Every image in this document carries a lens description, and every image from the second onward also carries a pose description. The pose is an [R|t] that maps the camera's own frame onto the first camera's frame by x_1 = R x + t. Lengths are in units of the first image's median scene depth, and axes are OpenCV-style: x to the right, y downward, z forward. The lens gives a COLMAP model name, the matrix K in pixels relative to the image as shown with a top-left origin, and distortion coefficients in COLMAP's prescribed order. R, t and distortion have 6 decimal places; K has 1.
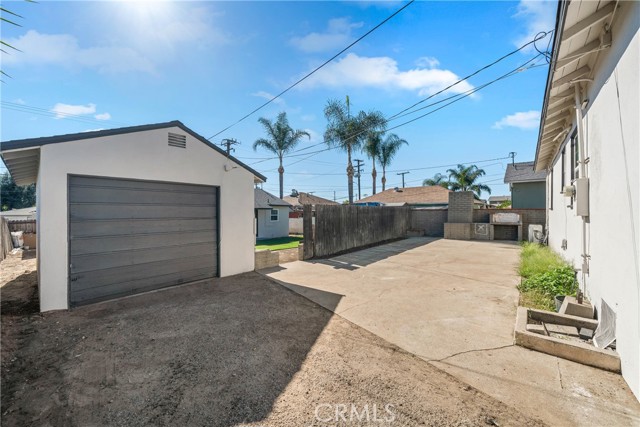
lens RADIAL K [[247.9, 0, 320.0], [0, 247.9, 213.5], [0, 0, 1]] dist [-0.002540, -0.000033]
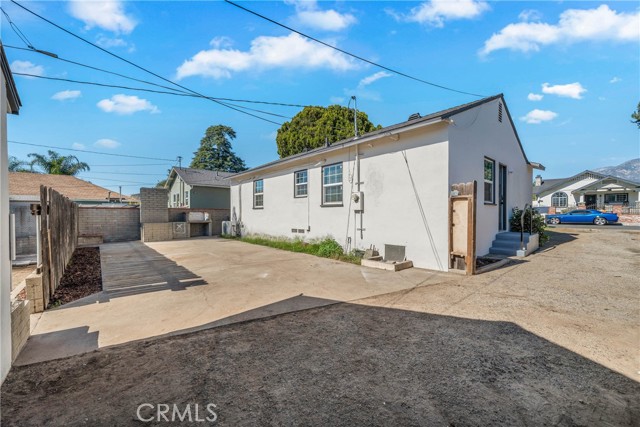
lens RADIAL K [[253.2, 0, 321.4], [0, 253.2, 214.7], [0, 0, 1]] dist [-0.001167, -0.000229]
pose [[0.140414, -0.002096, 0.990091, -0.451739], [0.007320, 0.999973, 0.001079, 0.018240], [-0.990066, 0.007096, 0.140426, 0.431420]]
